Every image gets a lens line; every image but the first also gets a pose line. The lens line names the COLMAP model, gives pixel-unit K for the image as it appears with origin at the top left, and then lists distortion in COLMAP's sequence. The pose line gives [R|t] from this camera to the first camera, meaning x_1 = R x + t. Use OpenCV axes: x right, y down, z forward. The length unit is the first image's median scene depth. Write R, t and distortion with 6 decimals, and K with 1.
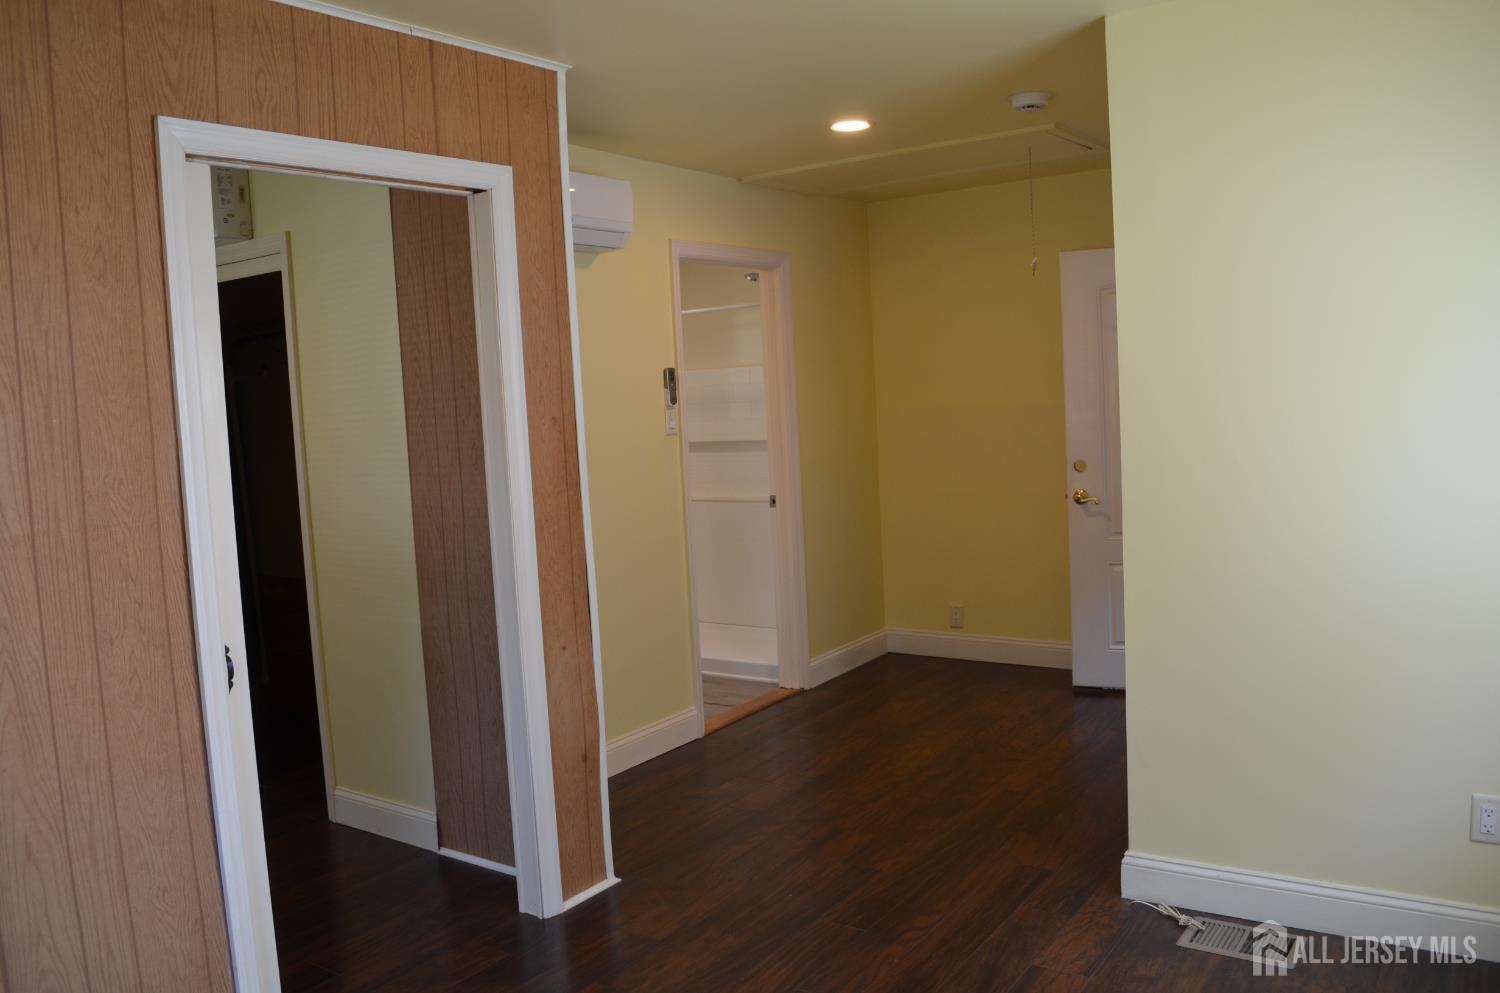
lens RADIAL K [[1177.2, 0, 749.9], [0, 1177.2, 492.8], [0, 0, 1]] dist [-0.078502, 0.010084]
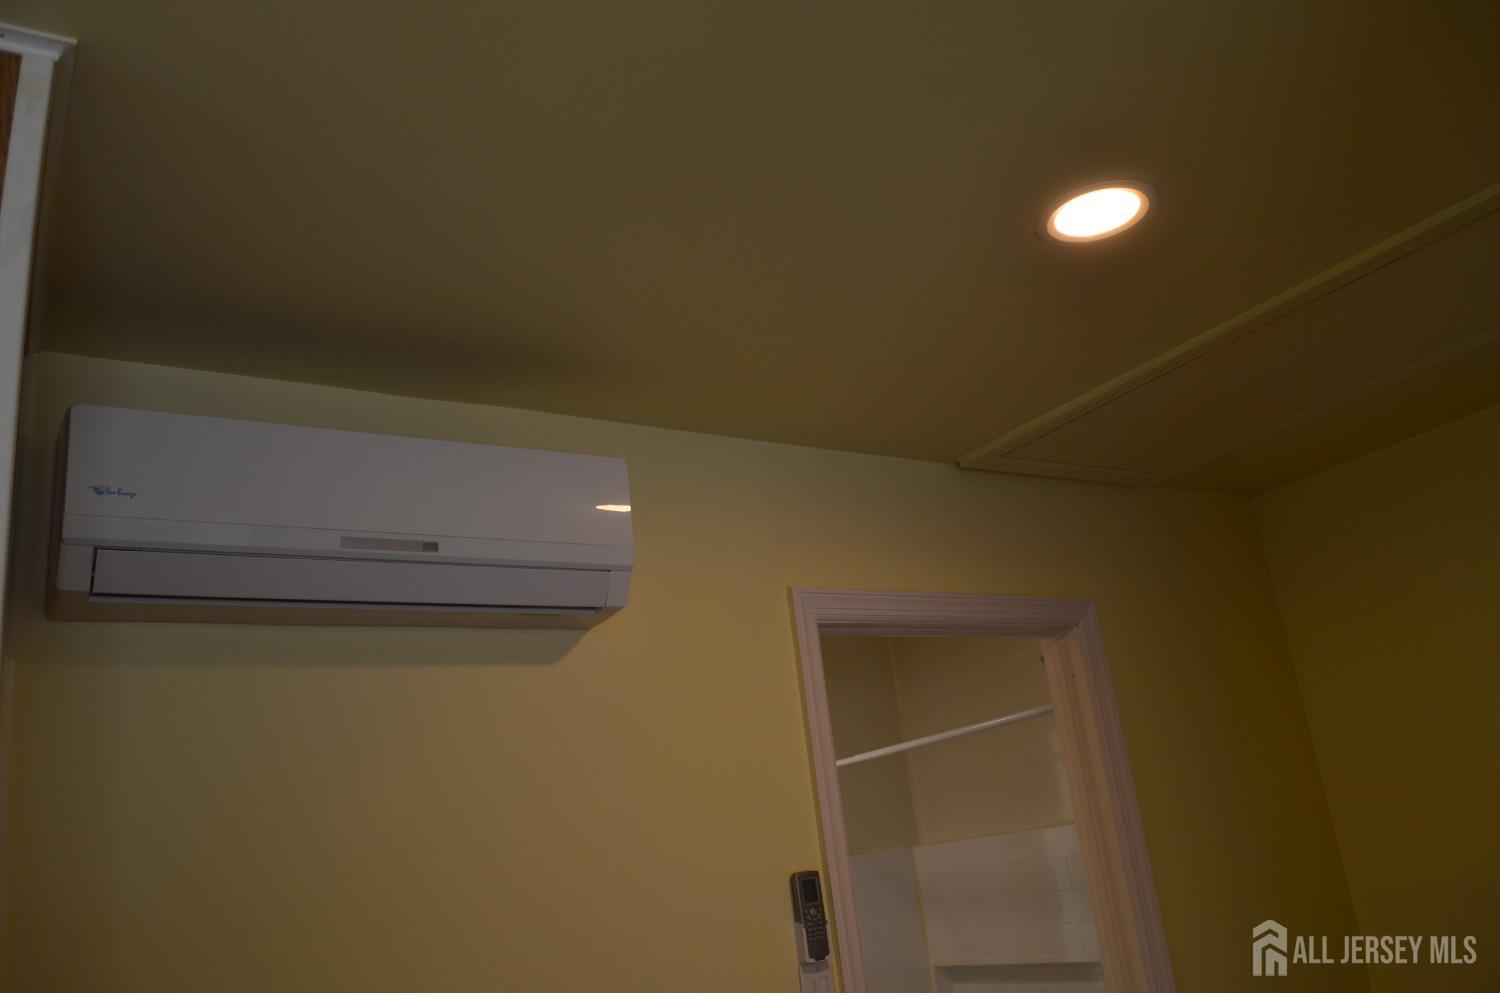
lens RADIAL K [[1177.2, 0, 752.4], [0, 1177.2, 492.3], [0, 0, 1]] dist [-0.078502, 0.010084]
pose [[0.929037, -0.164227, -0.331543, 0.080324], [0.034493, 0.930632, -0.364327, -0.079498], [0.368377, 0.327037, 0.870256, 0.565485]]
